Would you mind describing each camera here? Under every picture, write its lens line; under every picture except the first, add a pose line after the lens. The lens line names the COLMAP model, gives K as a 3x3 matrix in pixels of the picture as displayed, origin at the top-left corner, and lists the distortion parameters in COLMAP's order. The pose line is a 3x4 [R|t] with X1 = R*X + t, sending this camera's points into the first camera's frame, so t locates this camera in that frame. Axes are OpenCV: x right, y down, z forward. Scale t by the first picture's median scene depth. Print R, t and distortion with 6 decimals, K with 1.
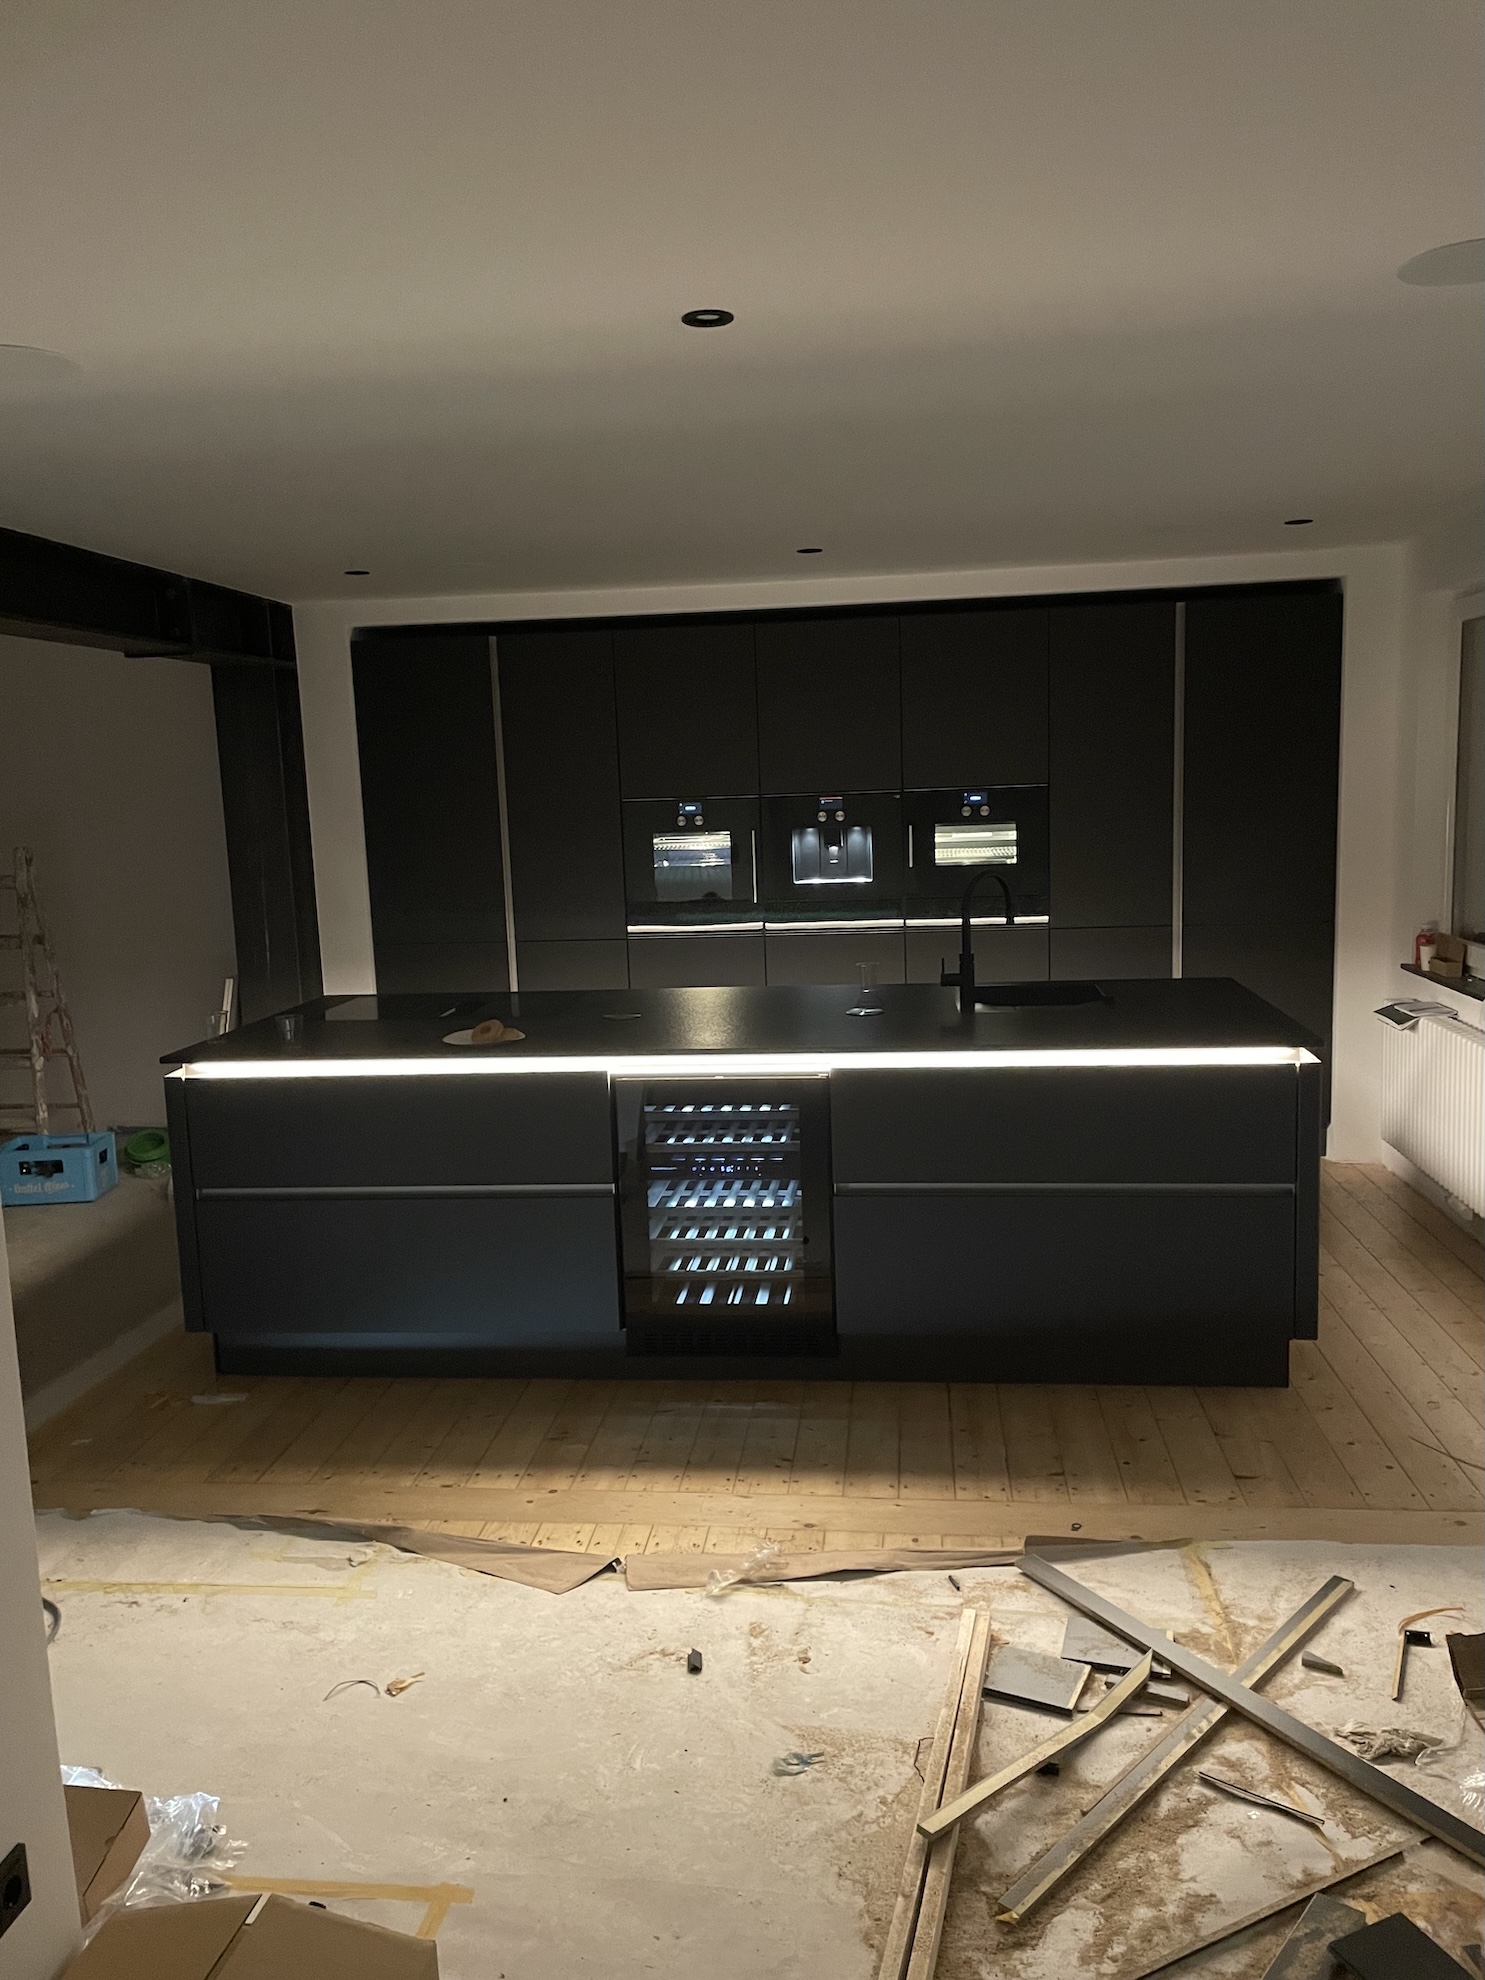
lens RADIAL K [[1467.9, 0, 769.0], [0, 1467.9, 997.5], [0, 0, 1]] dist [0.106453, -0.112228]
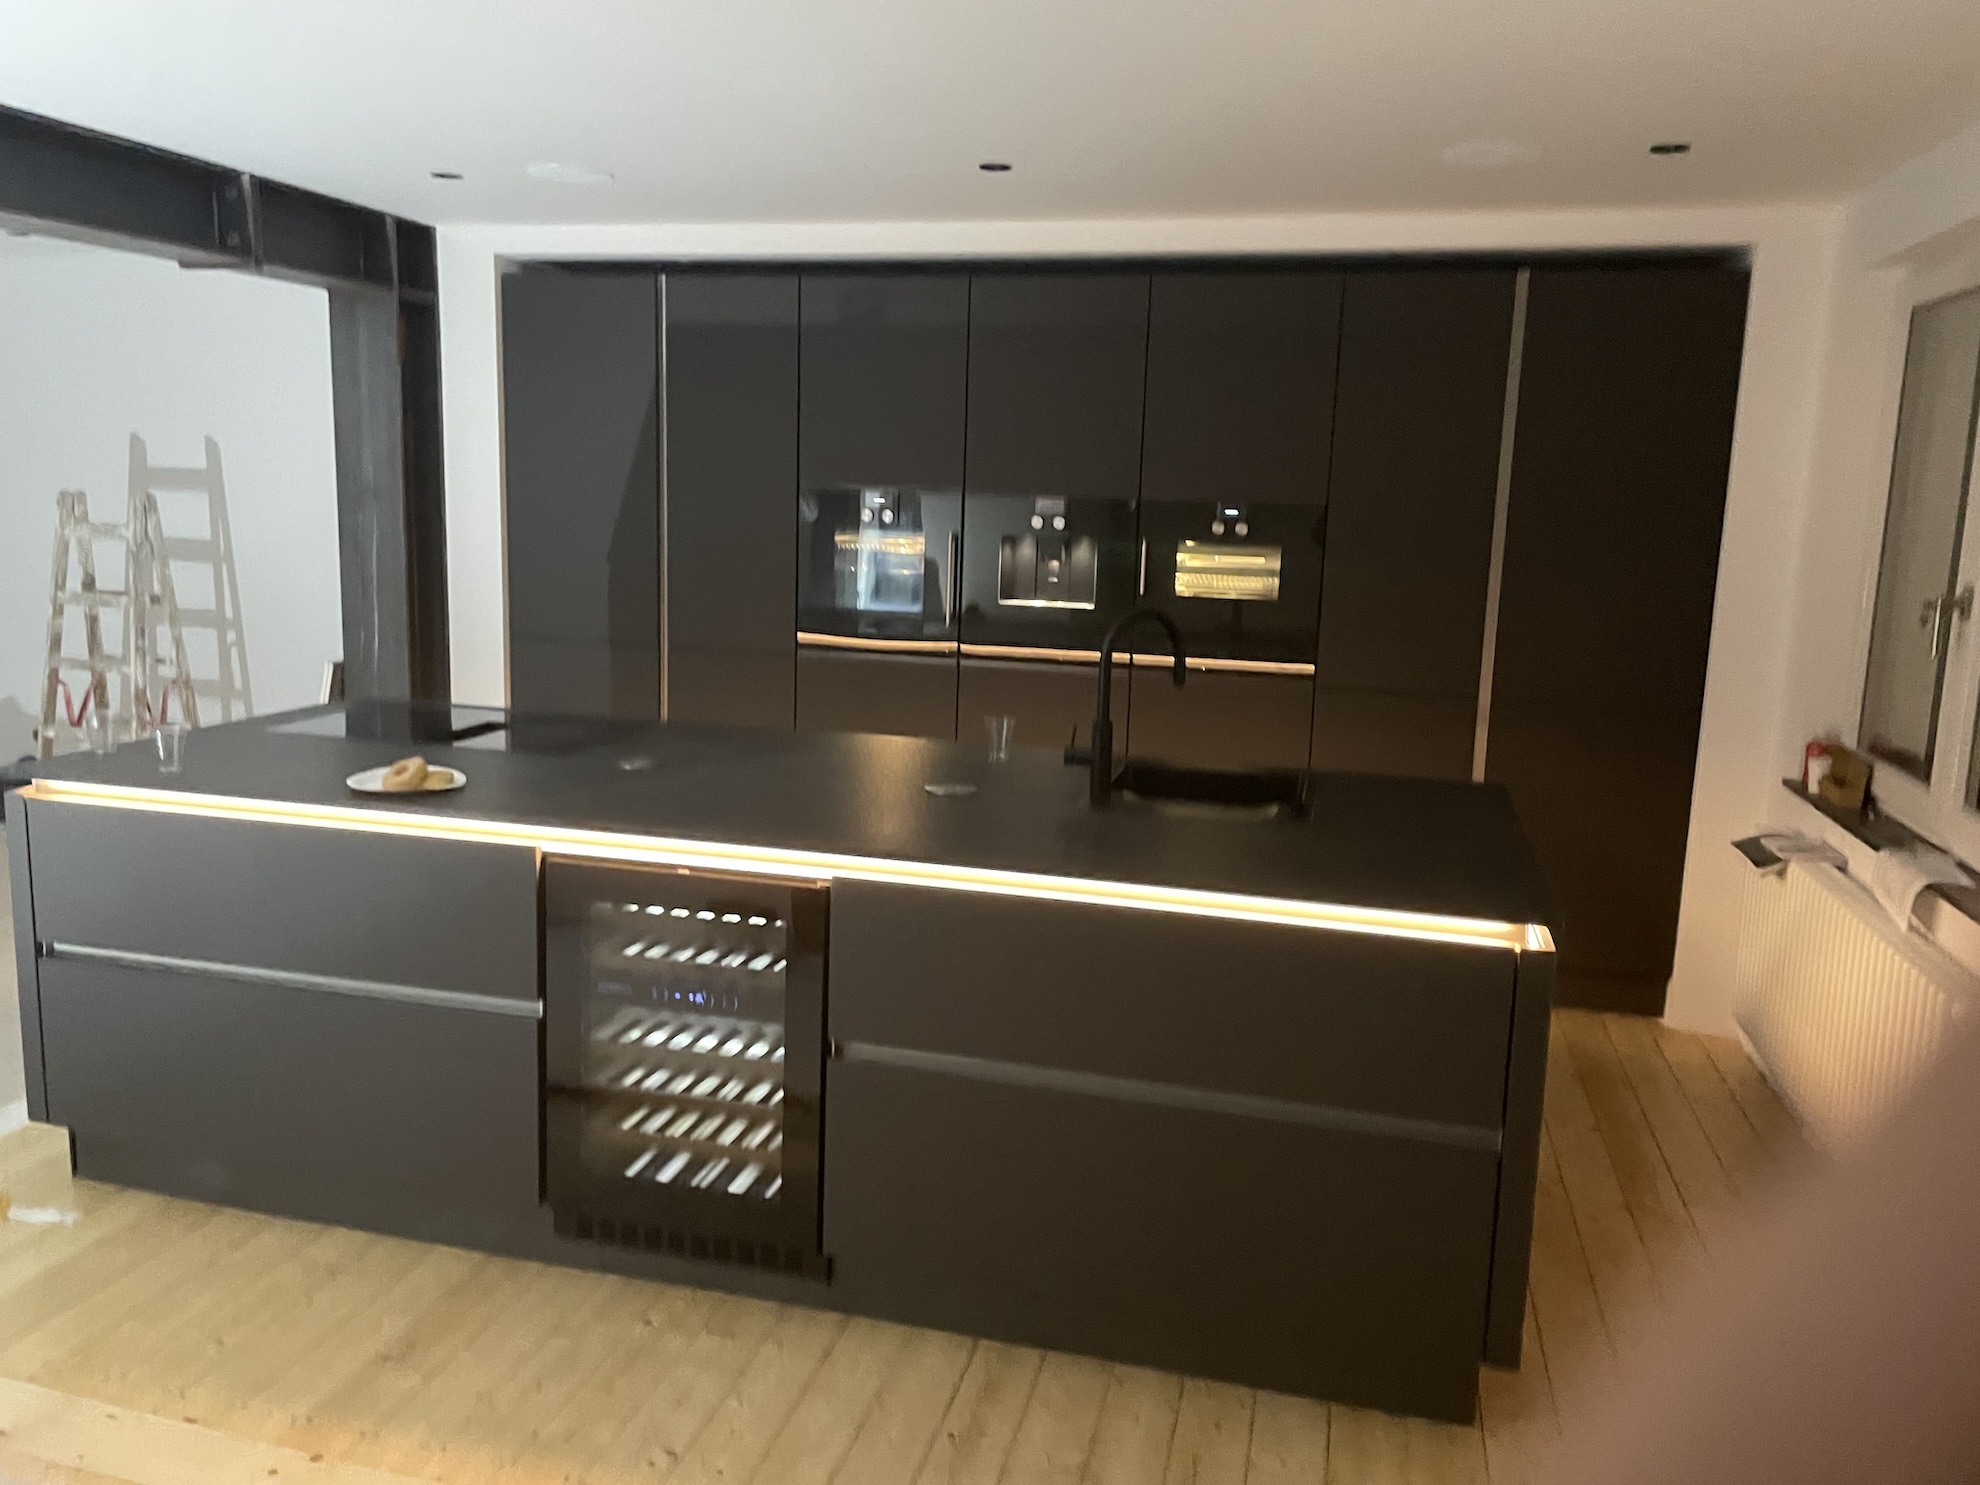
lens RADIAL K [[1475.3, 0, 988.6], [0, 1475.3, 721.7], [0, 0, 1]] dist [0.094234, -0.112753]
pose [[0.986263, 0.089005, -0.139150, 0.198184], [-0.087272, 0.996012, 0.018513, -0.042612], [0.140243, -0.006115, 0.990098, 0.308911]]
